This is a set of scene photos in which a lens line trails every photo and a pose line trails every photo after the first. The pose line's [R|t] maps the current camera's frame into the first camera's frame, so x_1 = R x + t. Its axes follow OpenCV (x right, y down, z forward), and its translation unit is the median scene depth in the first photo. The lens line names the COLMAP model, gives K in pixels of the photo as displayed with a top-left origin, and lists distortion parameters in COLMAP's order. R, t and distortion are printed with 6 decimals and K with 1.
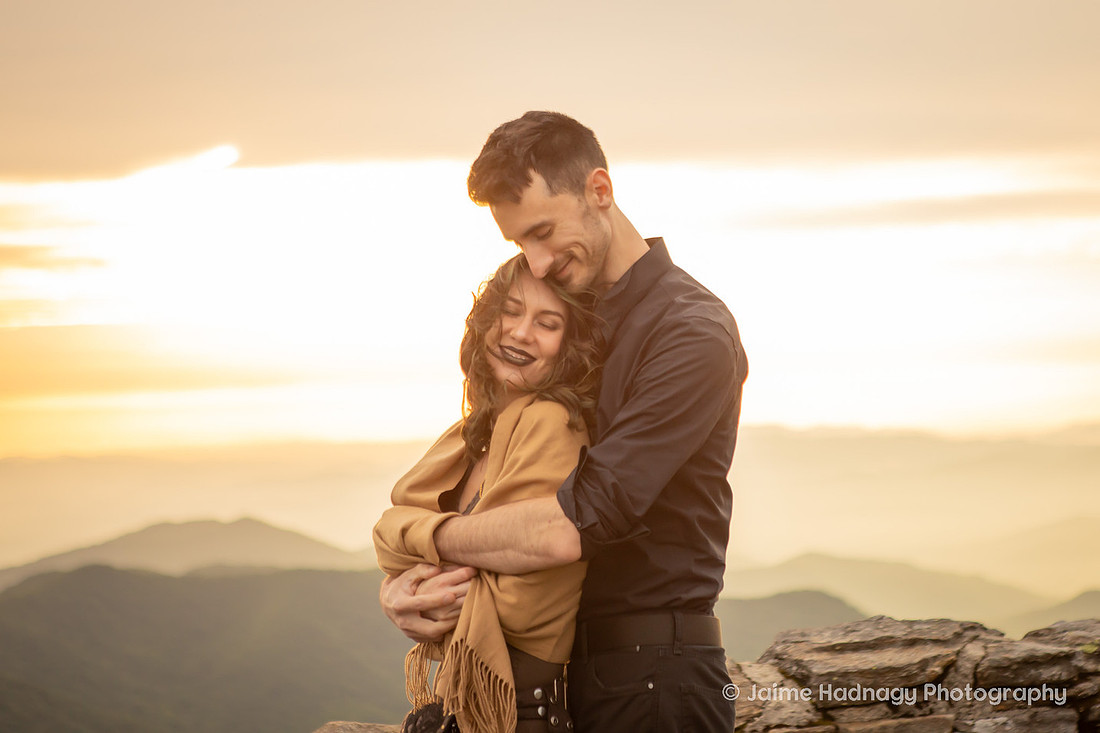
lens RADIAL K [[2588.5, 0, 620.5], [0, 2588.5, 281.5], [0, 0, 1]] dist [0.217968, 0.000000]
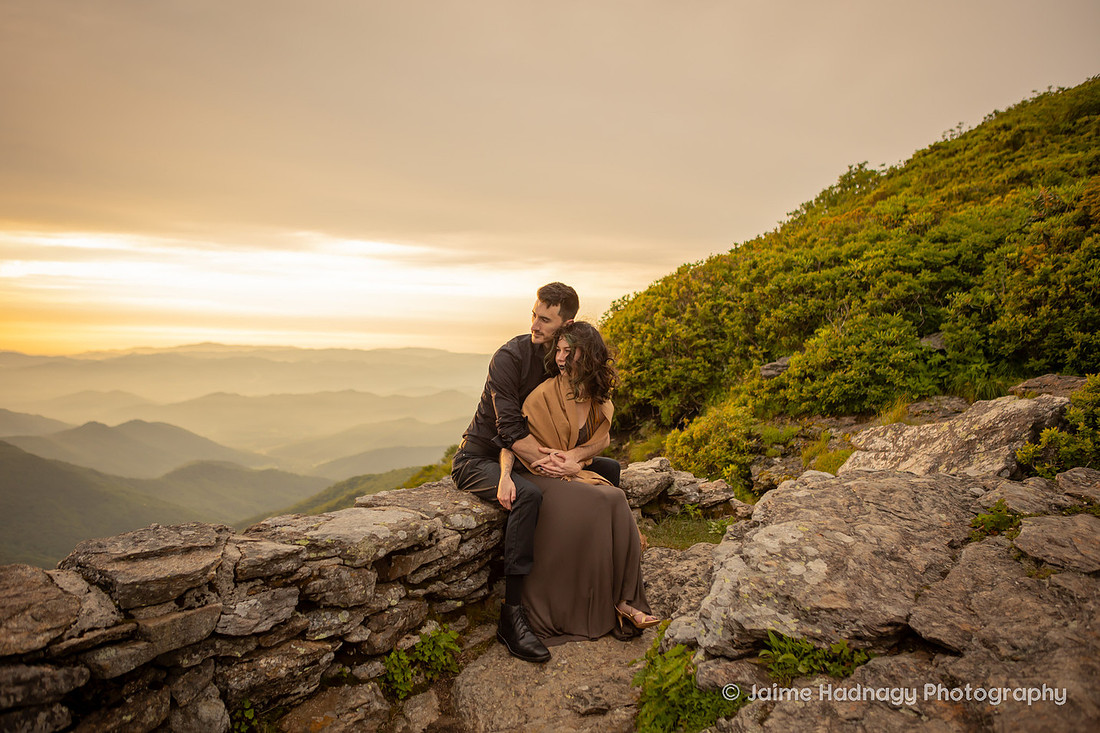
lens RADIAL K [[1052.4, 0, 546.9], [0, 1052.4, 370.2], [0, 0, 1]] dist [-0.040134, 0.000000]
pose [[0.831375, 0.039483, 0.554307, -0.037298], [-0.076358, 0.996128, 0.043571, 0.008780], [-0.550440, -0.078550, 0.831171, 0.458160]]
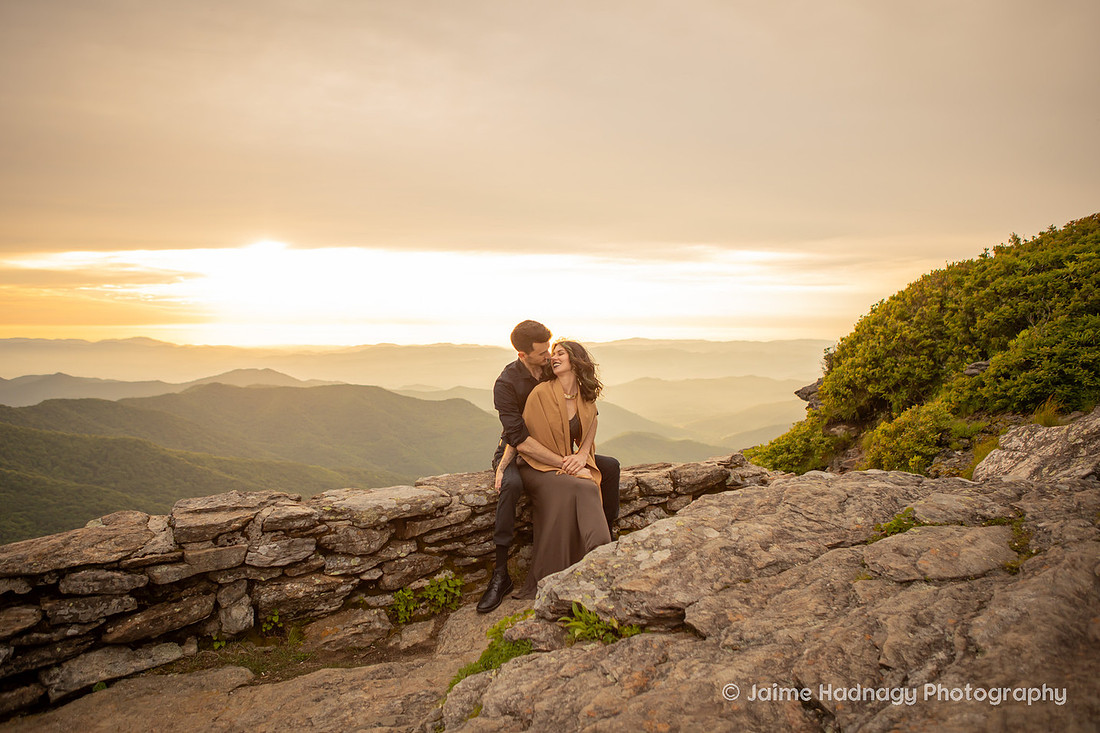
lens RADIAL K [[874.9, 0, 522.7], [0, 874.9, 361.5], [0, 0, 1]] dist [-0.093338, 0.091574]
pose [[0.989352, 0.029510, 0.142521, 0.238887], [-0.040277, 0.996499, 0.073265, -0.039963], [-0.139860, -0.078225, 0.987077, 0.289962]]
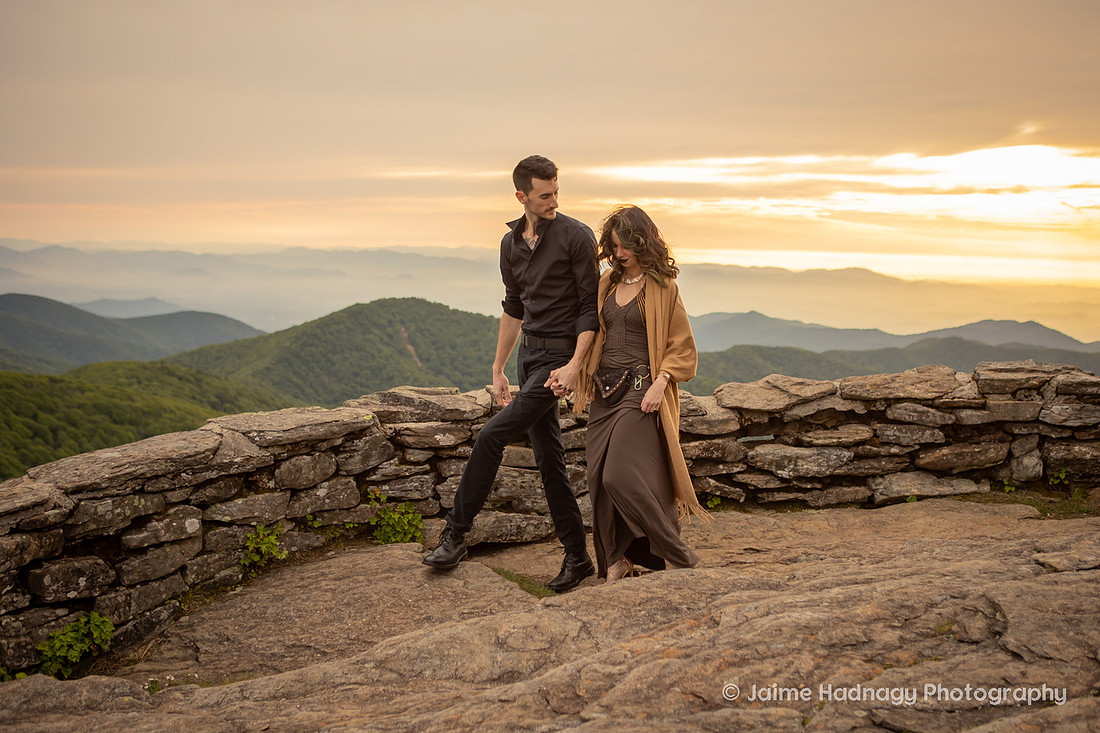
lens RADIAL K [[1260.1, 0, 587.9], [0, 1260.1, 356.2], [0, 0, 1]] dist [-0.044212, 0.000000]
pose [[0.882219, 0.098728, -0.460372, 0.275695], [-0.039510, 0.989844, 0.136560, -0.011391], [0.469179, -0.102287, 0.877159, -0.164467]]
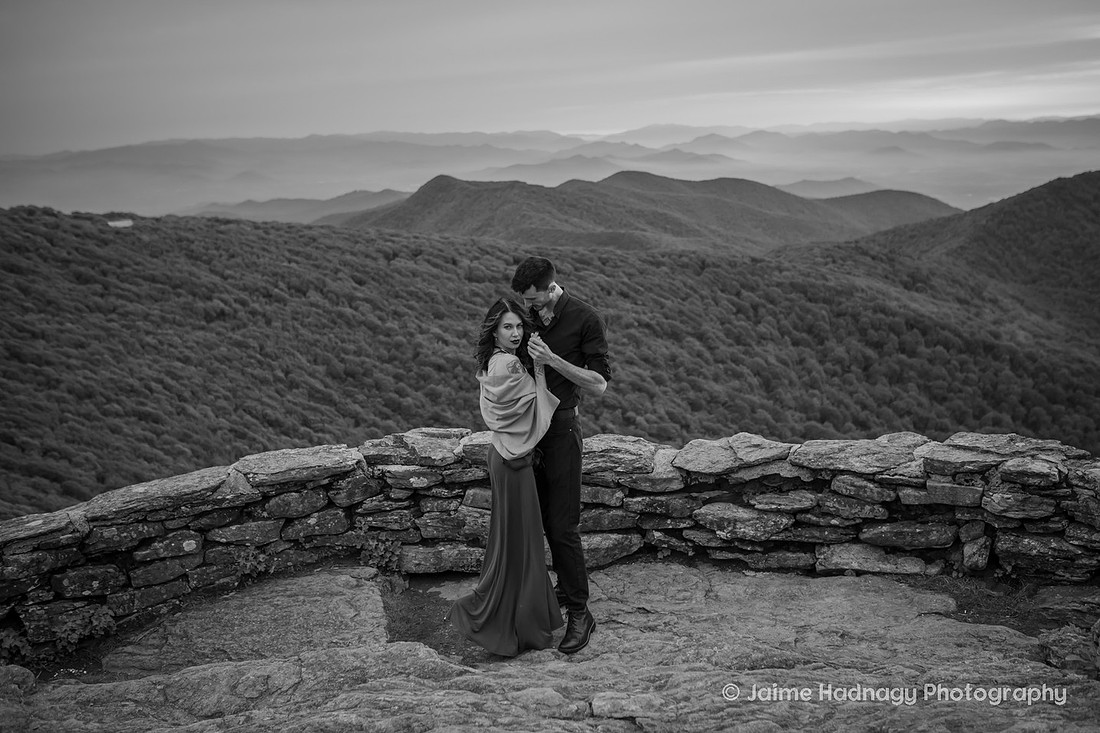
lens RADIAL K [[1268.9, 0, 584.5], [0, 1268.9, 338.4], [0, 0, 1]] dist [-0.032325, 0.000000]
pose [[0.520899, 0.159739, -0.838539, 0.795806], [0.046896, 0.975496, 0.214960, -0.190608], [0.852329, -0.151297, 0.500643, 0.215171]]
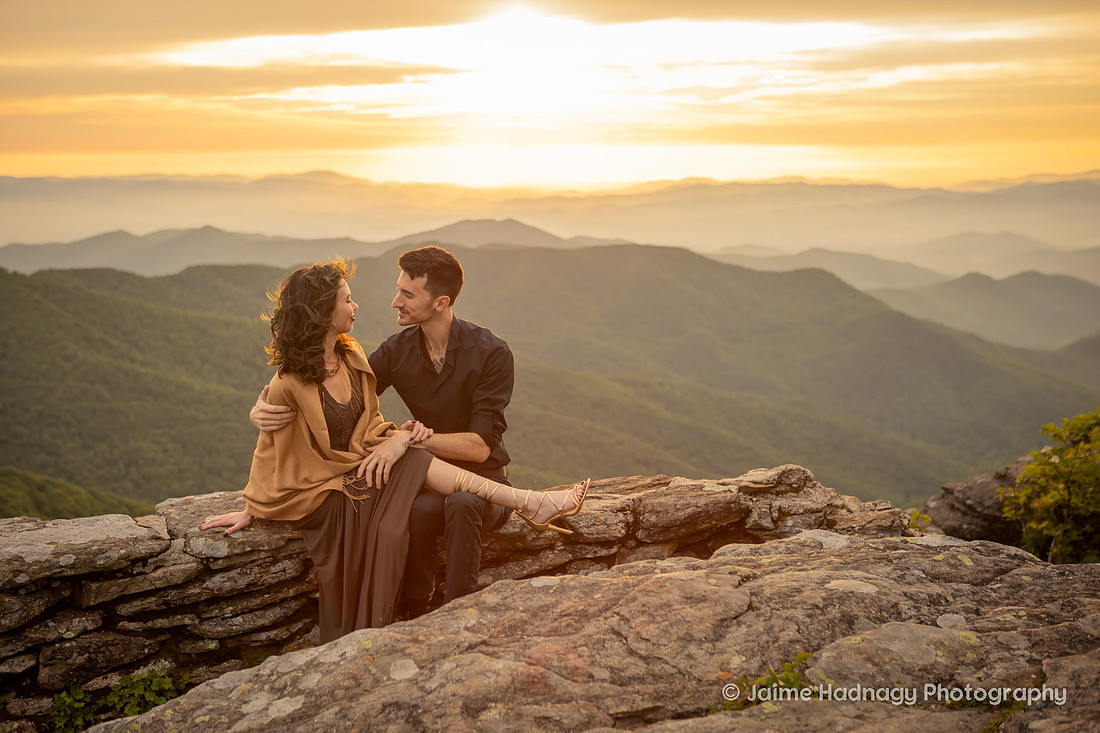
lens RADIAL K [[1408.7, 0, 537.3], [0, 1408.7, 361.6], [0, 0, 1]] dist [-0.010745, 0.000000]
pose [[0.991942, 0.040866, -0.119918, 0.579114], [-0.017610, 0.981834, 0.188925, -0.101563], [0.125460, -0.185291, 0.974642, 0.365884]]
